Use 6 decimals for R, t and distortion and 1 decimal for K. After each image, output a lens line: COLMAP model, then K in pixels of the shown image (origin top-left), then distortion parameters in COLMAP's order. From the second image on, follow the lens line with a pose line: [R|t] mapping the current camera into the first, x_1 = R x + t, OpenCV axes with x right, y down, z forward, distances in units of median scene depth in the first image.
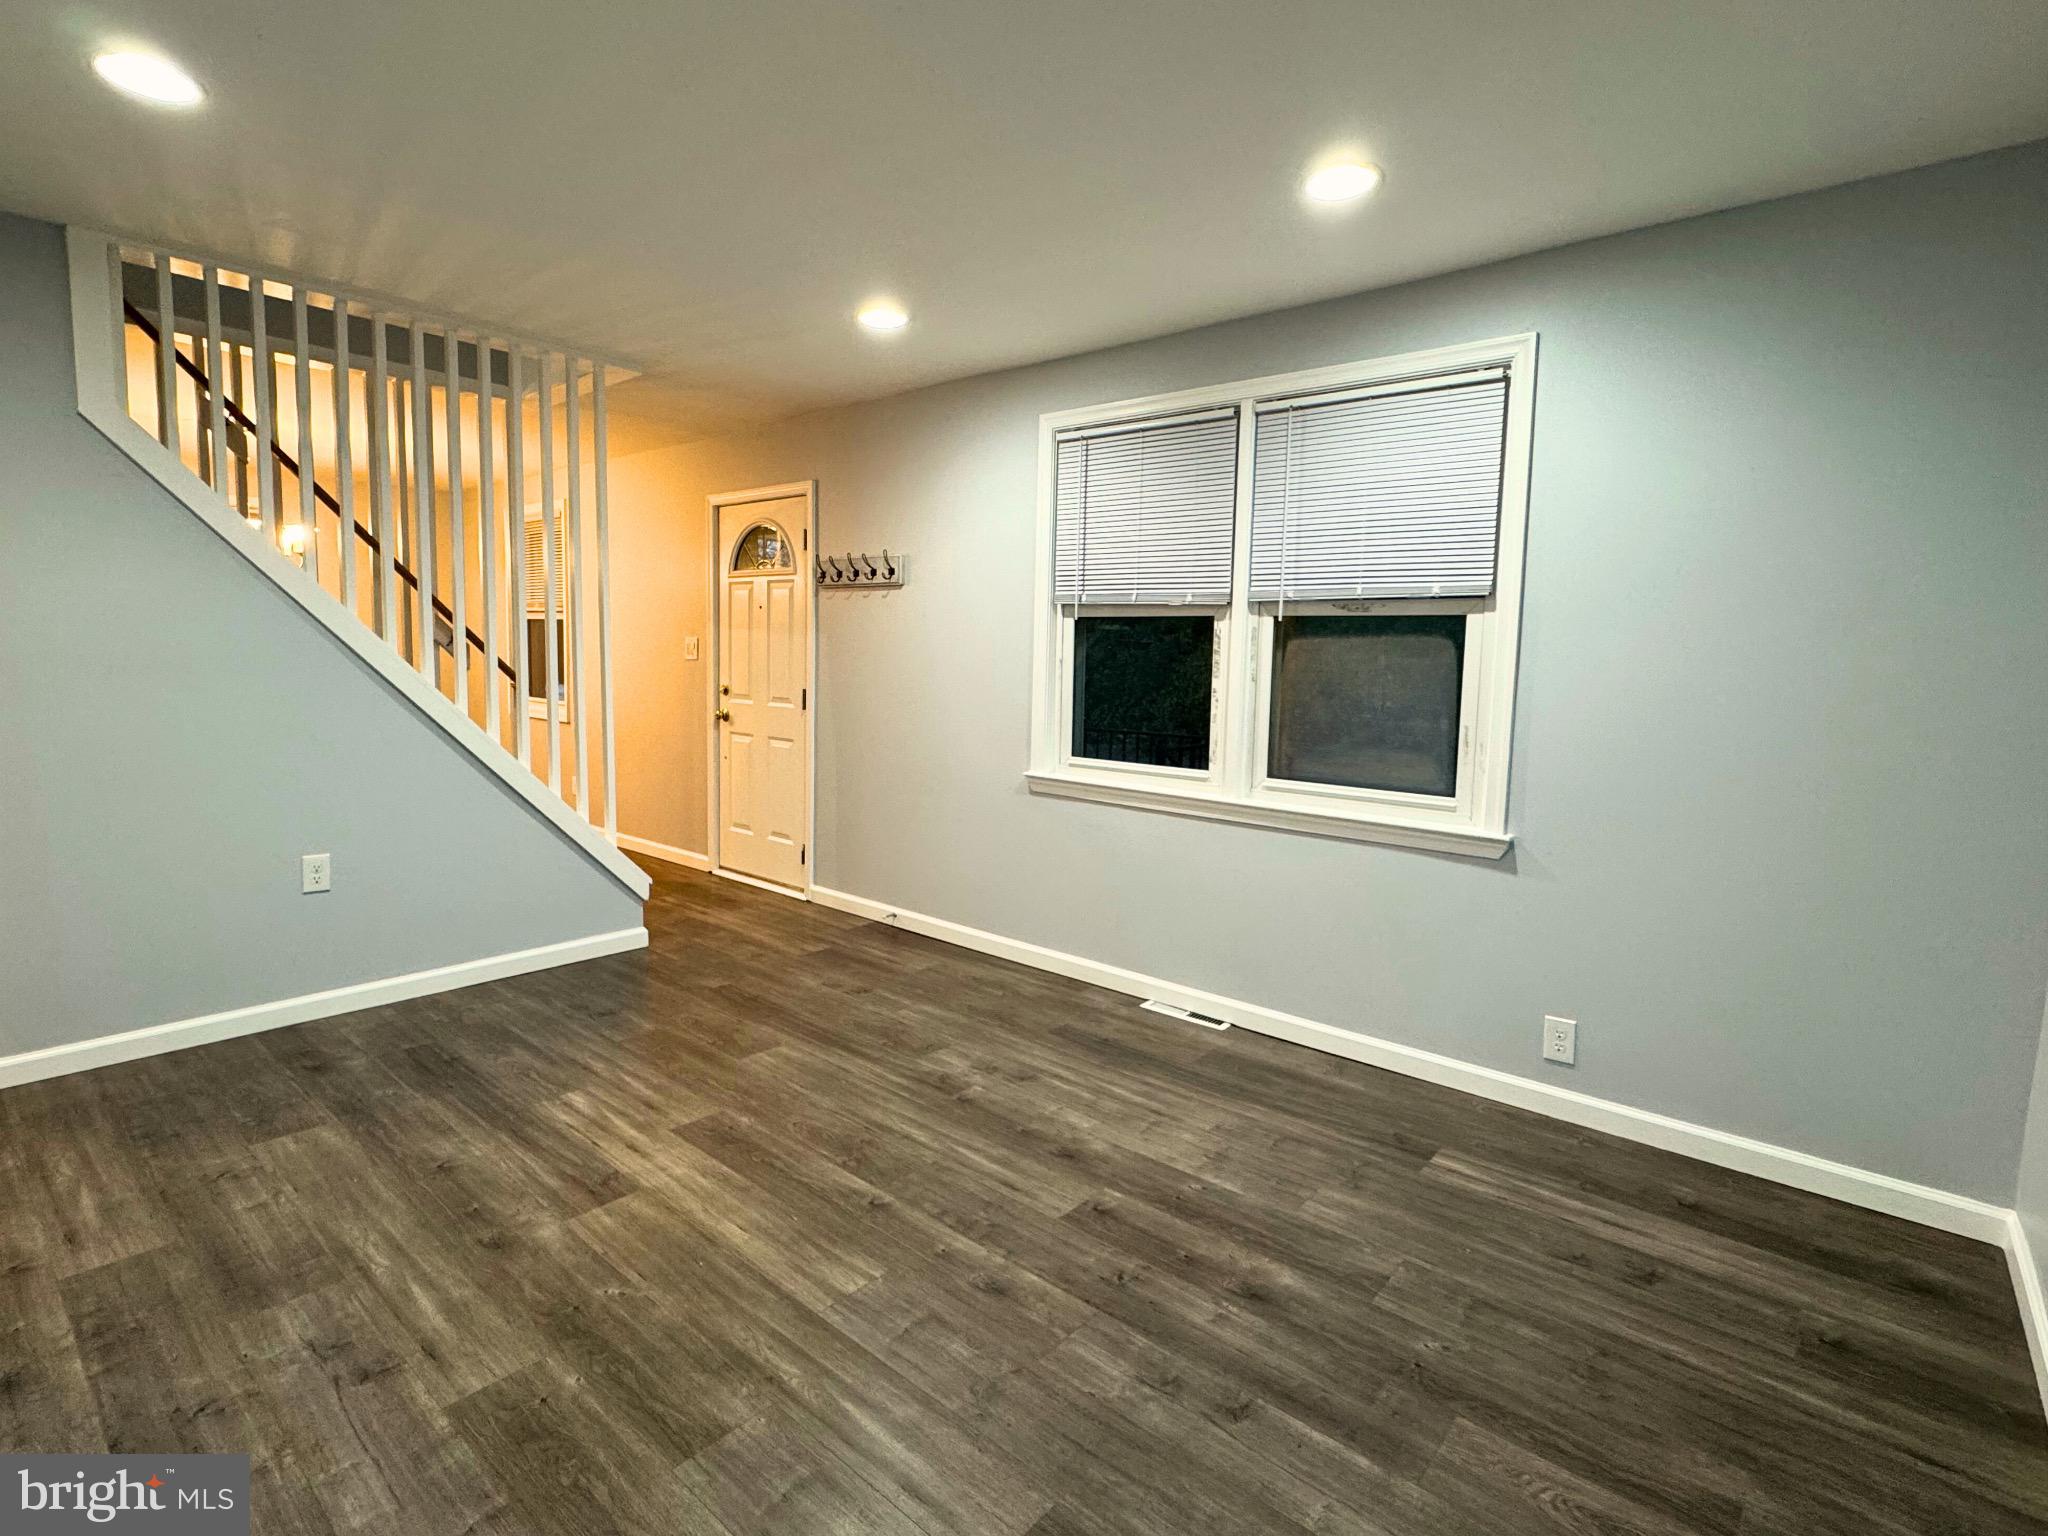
lens RADIAL K [[1043.1, 0, 1066.5], [0, 1043.1, 763.1], [0, 0, 1]] dist [0.001339, 0.000173]
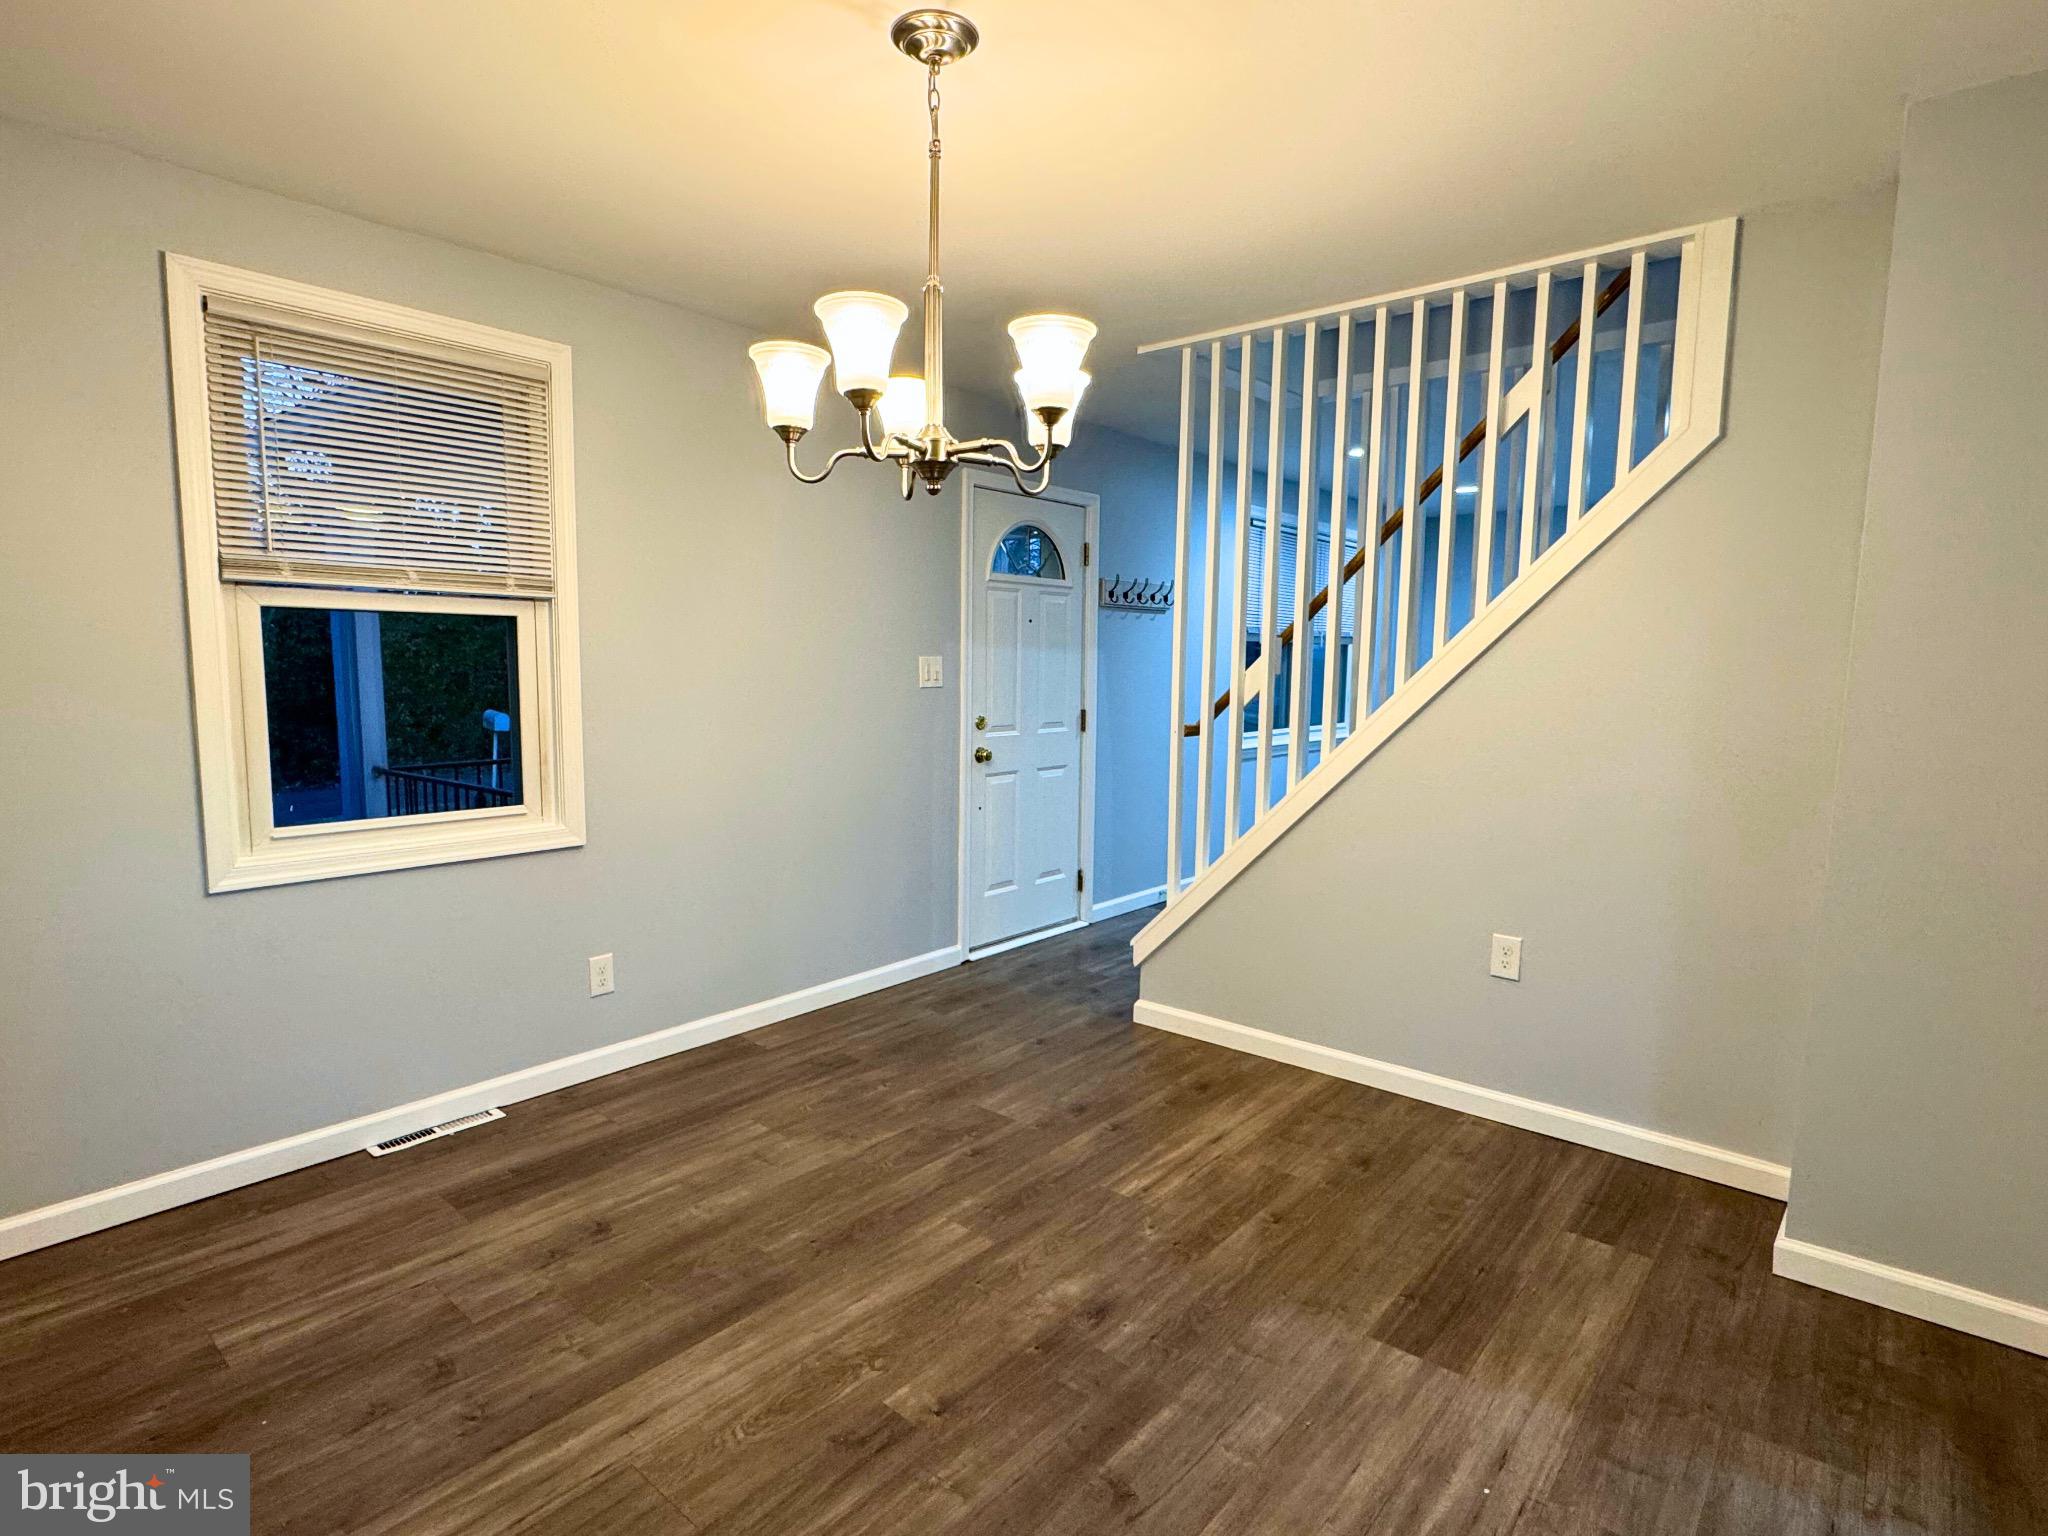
lens RADIAL K [[1043.1, 0, 1066.5], [0, 1043.1, 763.1], [0, 0, 1]] dist [0.001339, 0.000173]
pose [[-0.006195, -0.122786, 0.992414, -1.176330], [0.103731, 0.987000, 0.122763, -0.137088], [-0.994586, 0.103704, 0.006622, 0.980189]]
